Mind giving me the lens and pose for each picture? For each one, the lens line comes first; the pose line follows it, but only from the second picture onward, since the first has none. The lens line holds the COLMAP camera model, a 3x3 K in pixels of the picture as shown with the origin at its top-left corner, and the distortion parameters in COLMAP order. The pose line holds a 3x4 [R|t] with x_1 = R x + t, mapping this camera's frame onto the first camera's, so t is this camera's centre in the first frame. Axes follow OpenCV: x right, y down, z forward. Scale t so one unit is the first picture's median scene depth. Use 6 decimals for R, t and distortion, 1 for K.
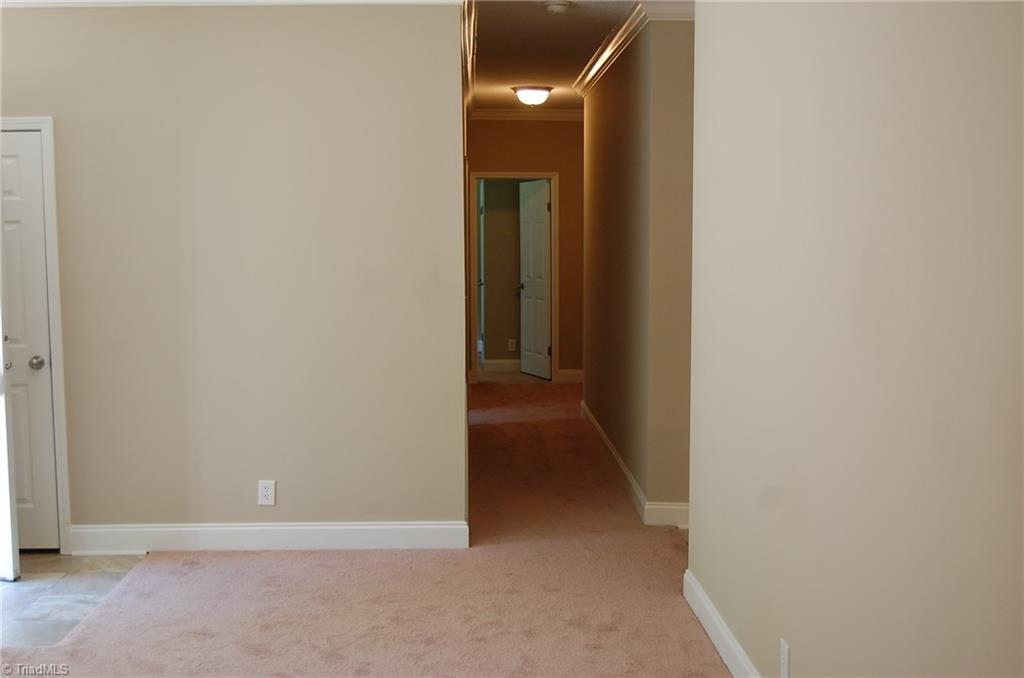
lens RADIAL K [[1150.9, 0, 511.3], [0, 1150.9, 340.7], [0, 0, 1]] dist [-0.014295, 0.000000]
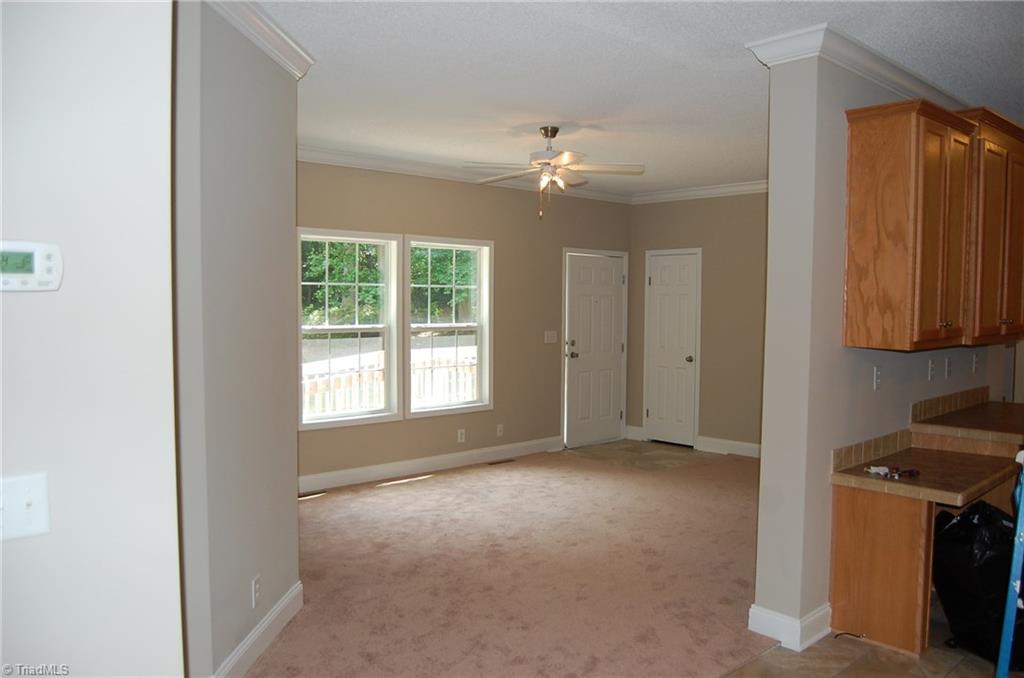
lens RADIAL K [[800.0, 0, 511.7], [0, 800.0, 336.6], [0, 0, 1]] dist [-0.079280, 0.019576]
pose [[0.658643, 0.042370, -0.751262, 0.479537], [-0.079941, 0.996703, -0.013874, 0.023202], [0.748197, 0.069195, 0.659859, -0.249135]]
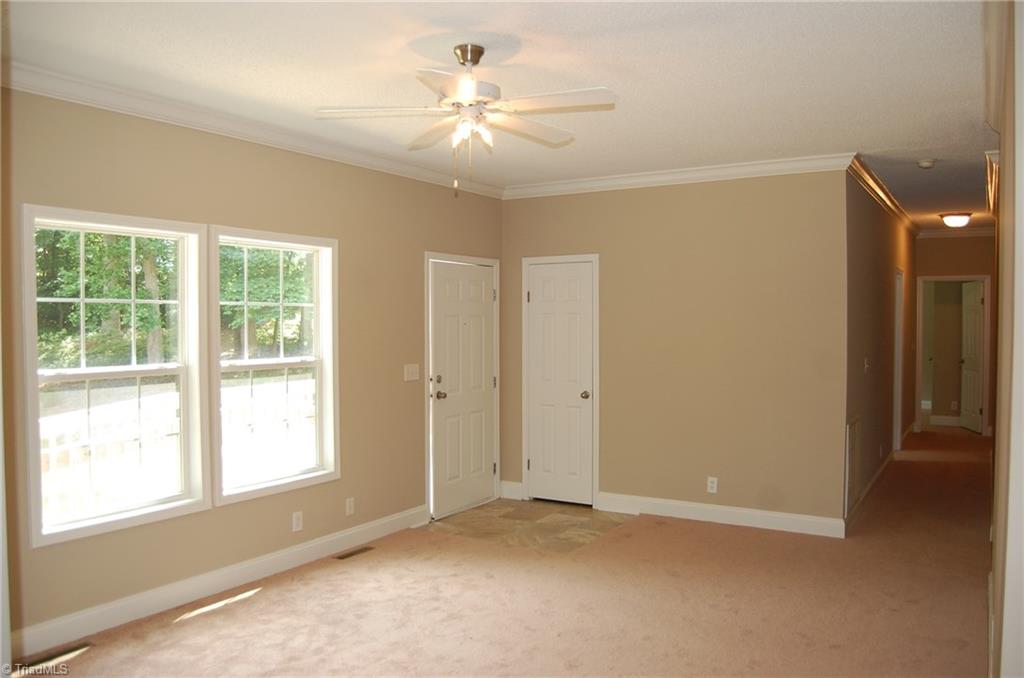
lens RADIAL K [[800.0, 0, 508.2], [0, 800.0, 342.9], [0, 0, 1]] dist [-0.079280, 0.019576]
pose [[0.835399, 0.016638, -0.549392, 0.142352], [-0.051971, 0.997455, -0.048819, 0.005001], [0.547181, 0.069336, 0.834137, -0.069388]]
